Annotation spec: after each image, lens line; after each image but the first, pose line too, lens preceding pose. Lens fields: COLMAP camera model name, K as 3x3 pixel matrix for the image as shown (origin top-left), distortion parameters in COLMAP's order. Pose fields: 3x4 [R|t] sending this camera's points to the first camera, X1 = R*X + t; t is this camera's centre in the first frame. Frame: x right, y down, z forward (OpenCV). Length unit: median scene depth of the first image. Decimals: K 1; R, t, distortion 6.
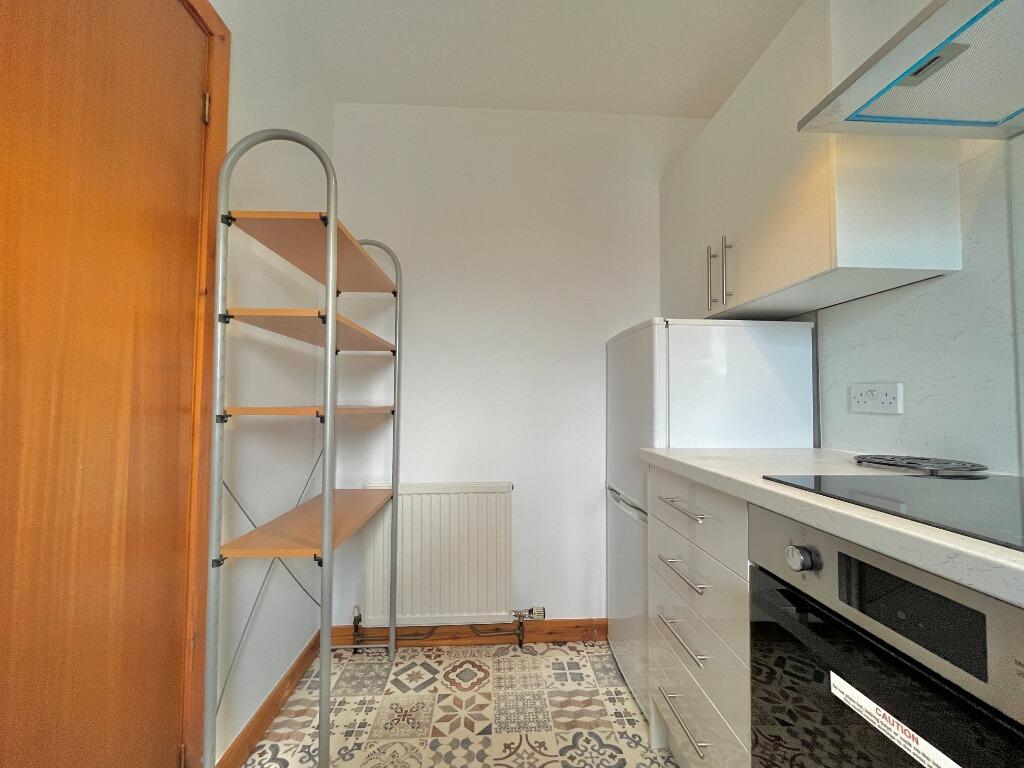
lens RADIAL K [[414.1, 0, 514.3], [0, 414.1, 383.7], [0, 0, 1]] dist [0.000114, -0.000104]
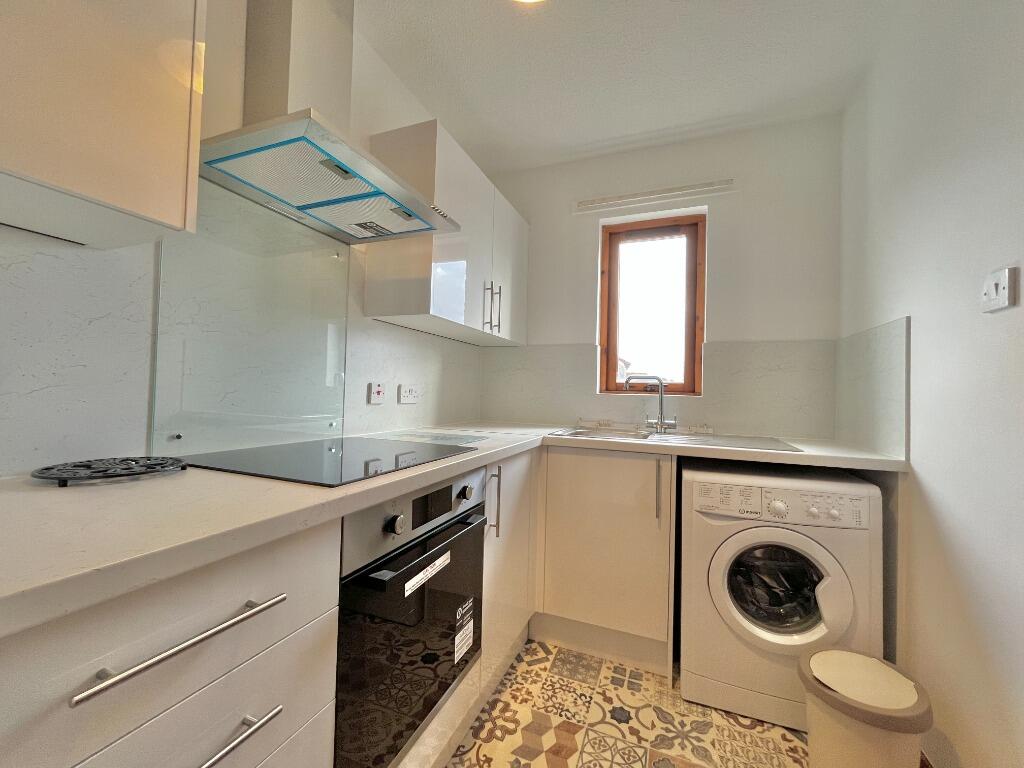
lens RADIAL K [[414.1, 0, 514.3], [0, 414.1, 383.7], [0, 0, 1]] dist [0.000114, -0.000104]
pose [[-0.908460, -0.017226, 0.417616, -0.191164], [-0.043974, 0.997544, -0.054511, 0.045401], [-0.415652, -0.067885, -0.906987, 2.226499]]
